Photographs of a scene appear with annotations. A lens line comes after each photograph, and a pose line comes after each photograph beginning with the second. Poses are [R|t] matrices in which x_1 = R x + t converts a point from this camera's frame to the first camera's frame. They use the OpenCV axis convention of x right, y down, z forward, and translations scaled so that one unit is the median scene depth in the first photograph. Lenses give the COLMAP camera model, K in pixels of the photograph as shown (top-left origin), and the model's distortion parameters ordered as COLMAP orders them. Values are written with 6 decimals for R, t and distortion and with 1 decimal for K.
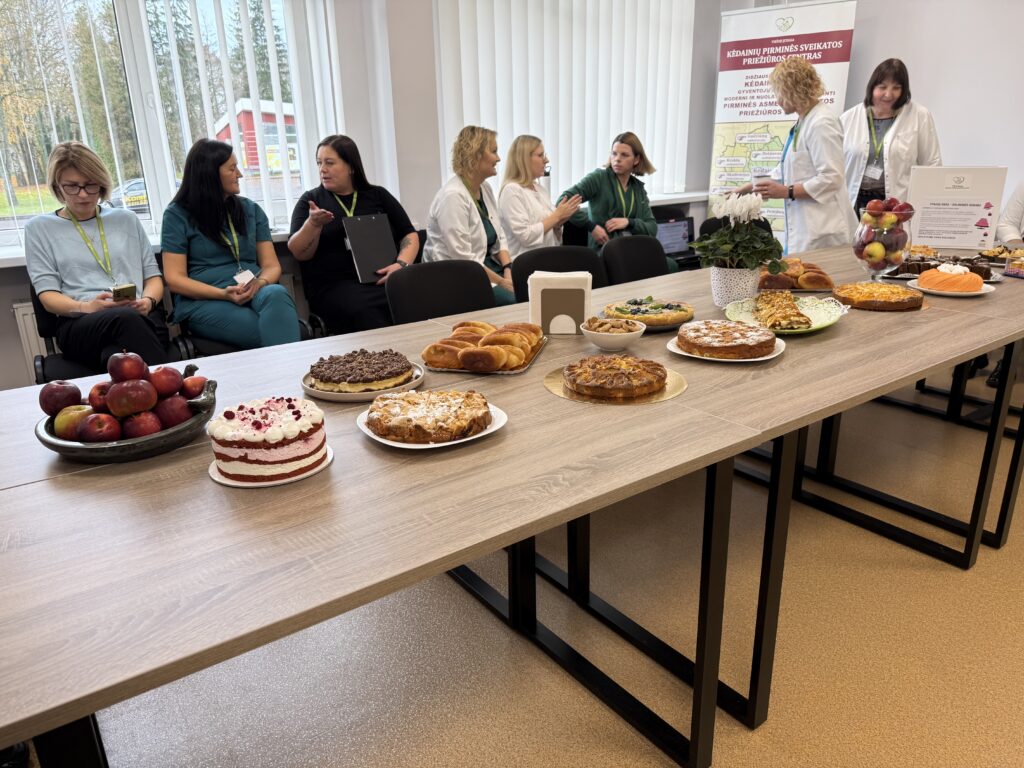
lens RADIAL K [[721.8, 0, 512.0], [0, 721.8, 384.0], [0, 0, 1]] dist [0.119370, -0.171303]
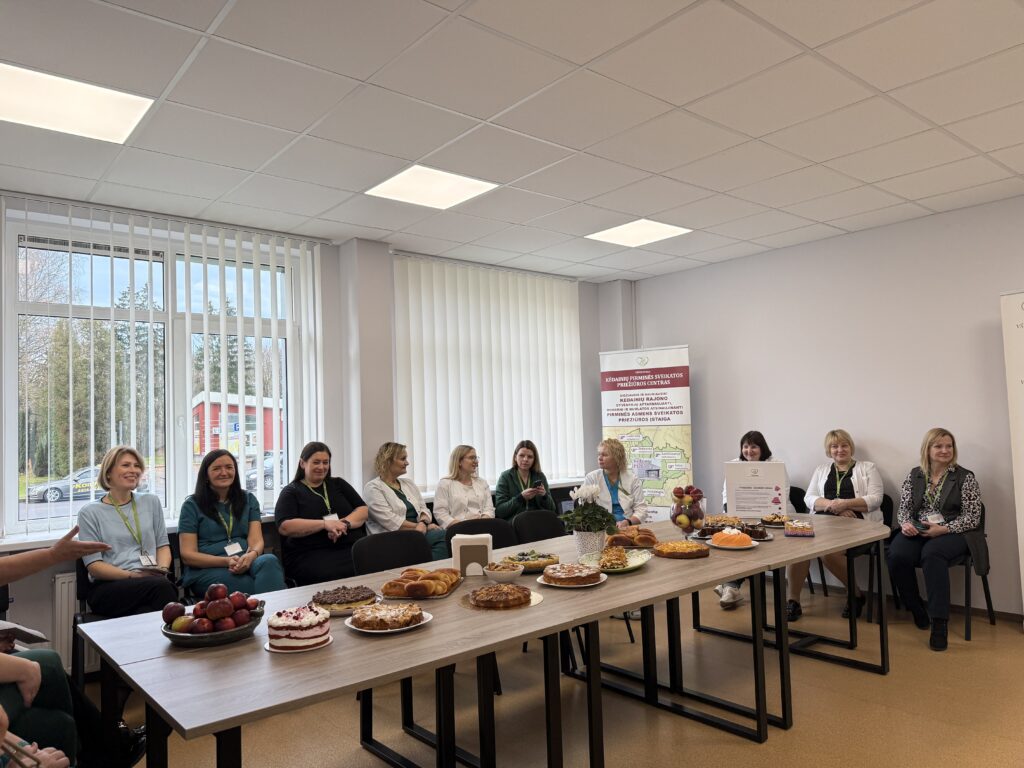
lens RADIAL K [[721.8, 0, 512.0], [0, 721.8, 384.0], [0, 0, 1]] dist [0.119370, -0.171303]
pose [[0.997174, -0.003287, 0.075053, 0.039277], [0.030565, 0.930366, -0.365356, 0.127370], [-0.068626, 0.366618, 0.927837, -0.625740]]
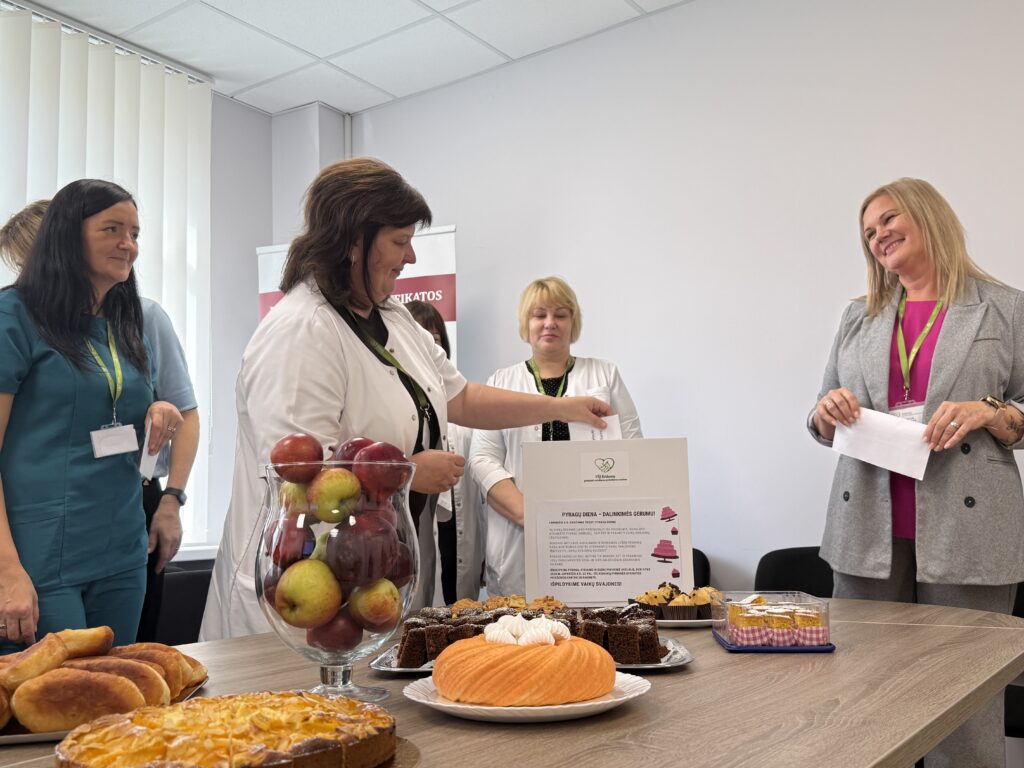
lens RADIAL K [[987.9, 0, 519.0], [0, 987.9, 386.8], [0, 0, 1]] dist [0.192069, -0.384413]
pose [[0.944172, 0.040692, 0.326930, 0.574503], [0.107897, 0.899422, -0.423555, -0.087399], [-0.311283, 0.435183, 0.844818, 0.753289]]
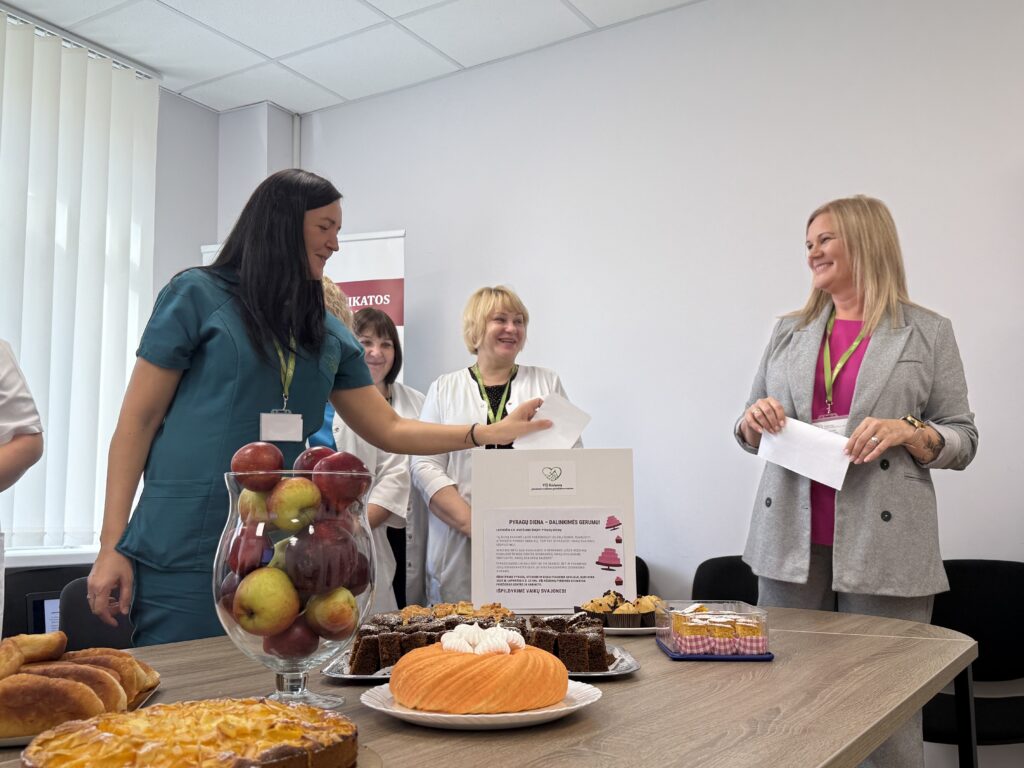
lens RADIAL K [[988.8, 0, 512.0], [0, 988.8, 384.0], [0, 0, 1]] dist [0.172208, -0.320817]
pose [[0.924119, 0.063017, 0.376872, 0.557419], [0.111001, 0.899498, -0.422589, -0.088607], [-0.365626, 0.432356, 0.824249, 0.741459]]
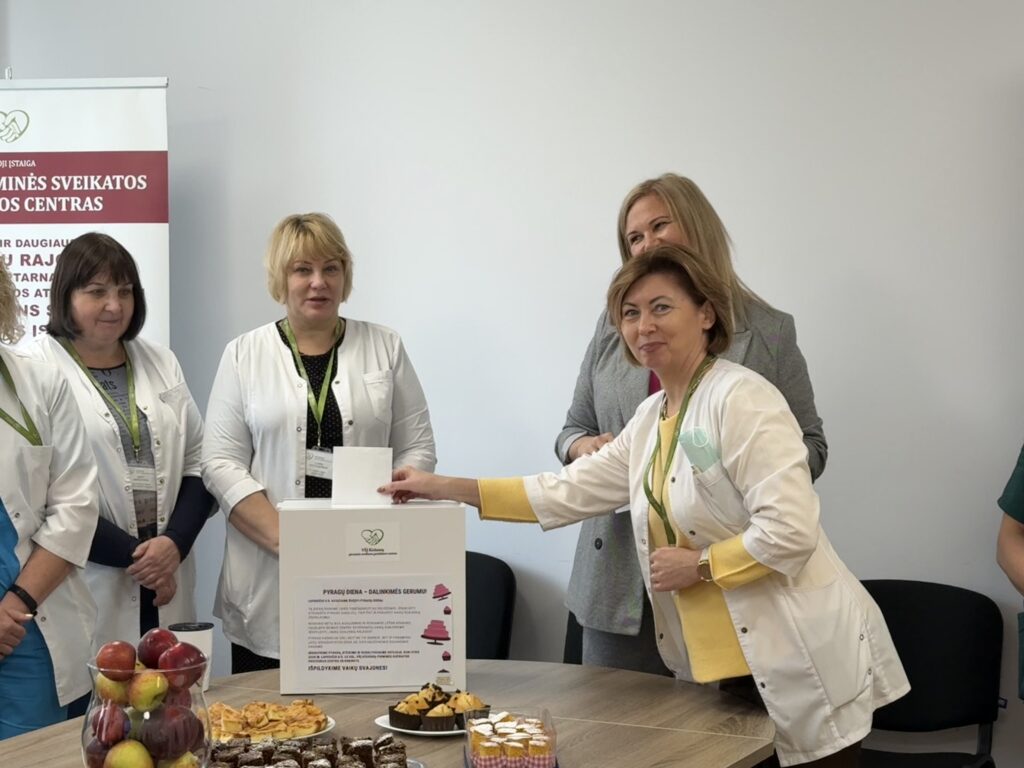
lens RADIAL K [[2199.0, 0, 510.9], [0, 2199.0, 356.5], [0, 0, 1]] dist [0.126755, 0.166951]
pose [[0.891690, -0.007446, 0.452585, 0.162625], [0.131845, 0.960782, -0.243956, -0.089929], [-0.433019, 0.277205, 0.857701, -0.293805]]
